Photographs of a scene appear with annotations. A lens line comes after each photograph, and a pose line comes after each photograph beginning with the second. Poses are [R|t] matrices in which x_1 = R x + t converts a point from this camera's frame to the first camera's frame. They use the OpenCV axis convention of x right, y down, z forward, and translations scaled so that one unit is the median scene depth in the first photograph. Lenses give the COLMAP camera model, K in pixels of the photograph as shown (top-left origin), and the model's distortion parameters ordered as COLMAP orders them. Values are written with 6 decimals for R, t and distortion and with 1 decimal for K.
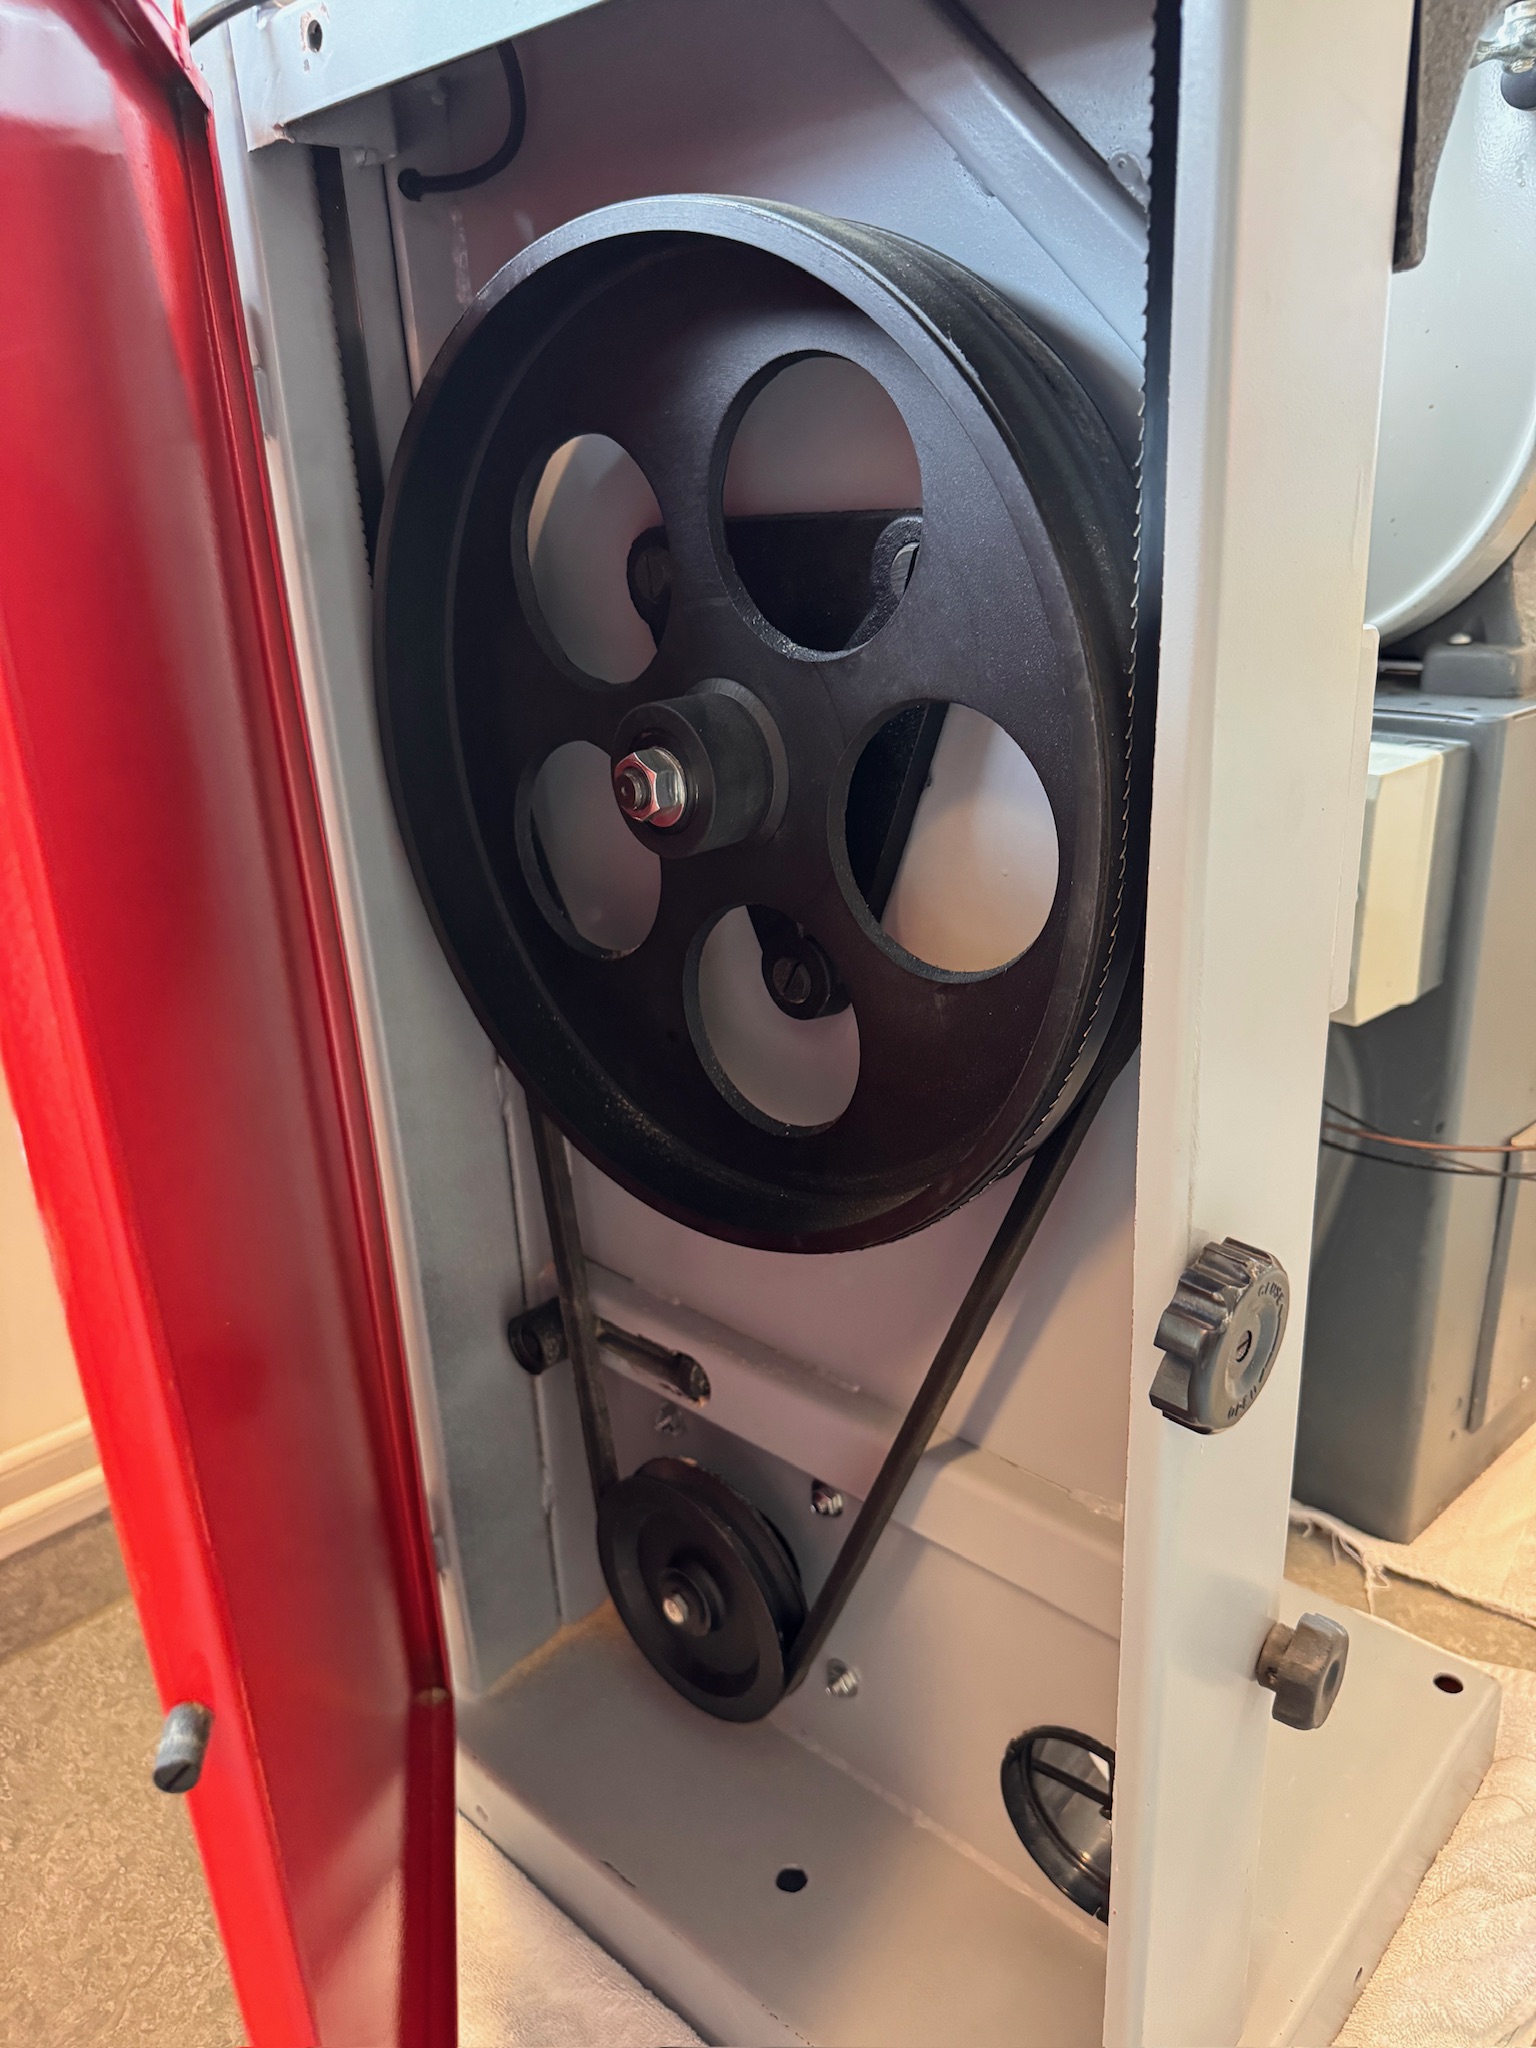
lens RADIAL K [[1445.5, 0, 768.0], [0, 1445.5, 1024.0], [0, 0, 1]] dist [-0.003410, -0.009300]
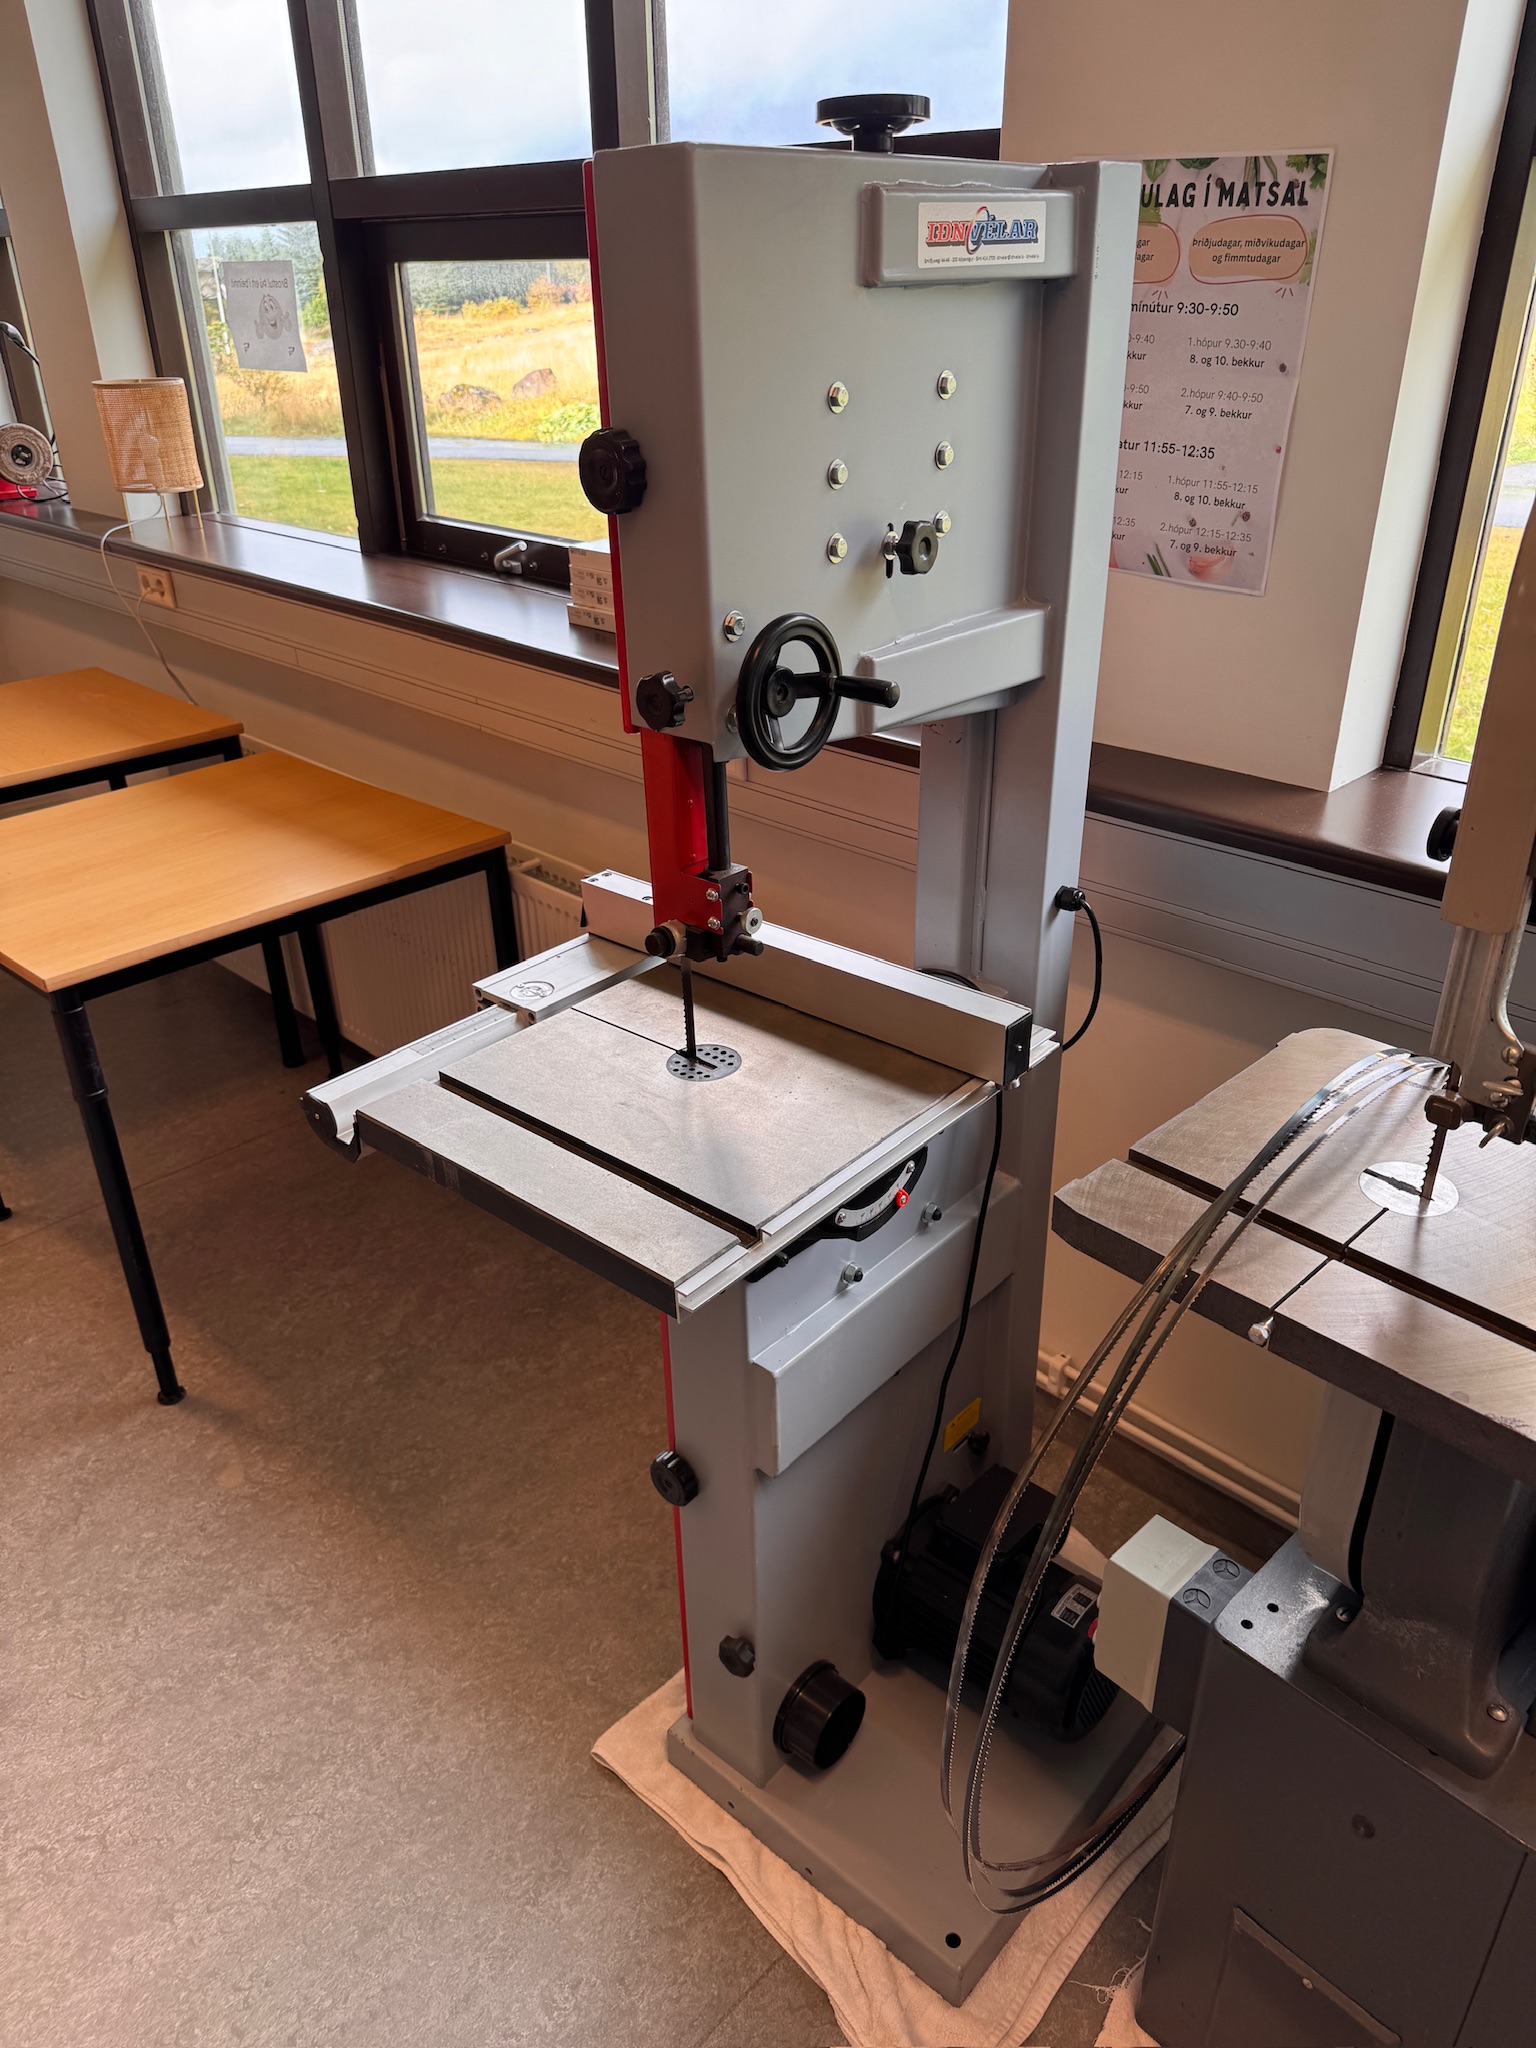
lens RADIAL K [[1445.5, 0, 768.0], [0, 1445.5, 1024.0], [0, 0, 1]] dist [-0.003410, -0.009300]
pose [[0.025675, 0.507659, -0.861175, 1.307415], [-0.329745, 0.817546, 0.472109, -1.131965], [0.943721, 0.271847, 0.188388, 0.129149]]
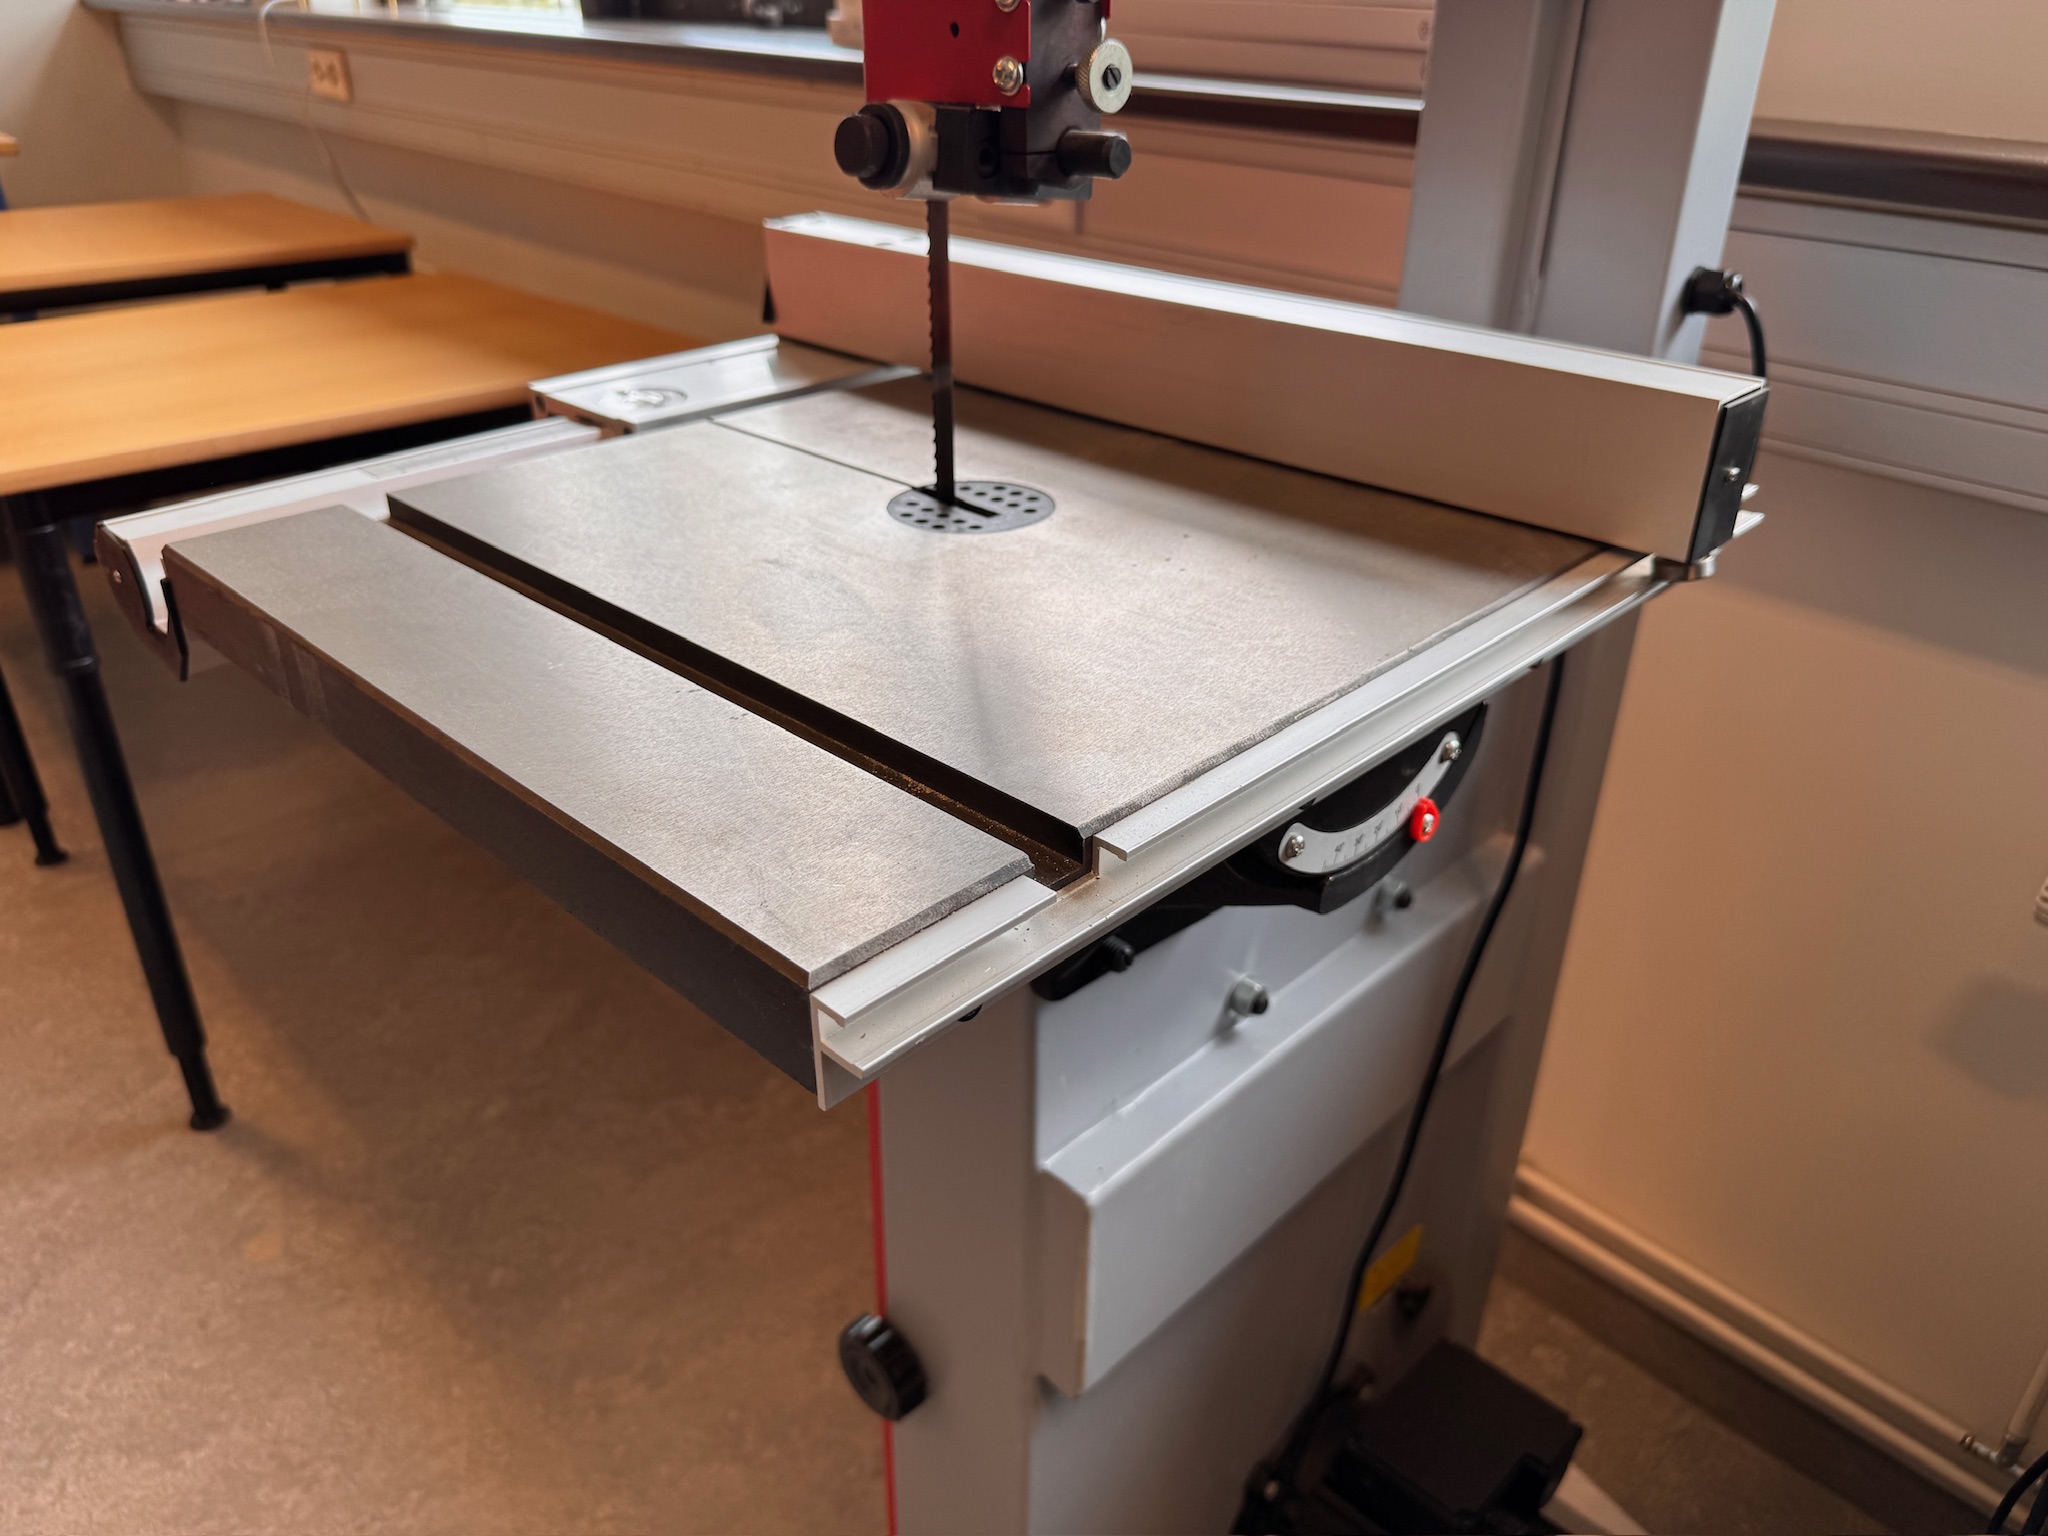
lens RADIAL K [[1517.8, 0, 1024.0], [0, 1517.8, 768.0], [0, 0, 1]] dist [-0.027614, 0.003295]
pose [[-0.029361, 0.521977, -0.852454, 0.739002], [-0.358220, 0.790681, 0.496490, -0.665484], [0.933175, 0.319944, 0.163767, 0.294143]]
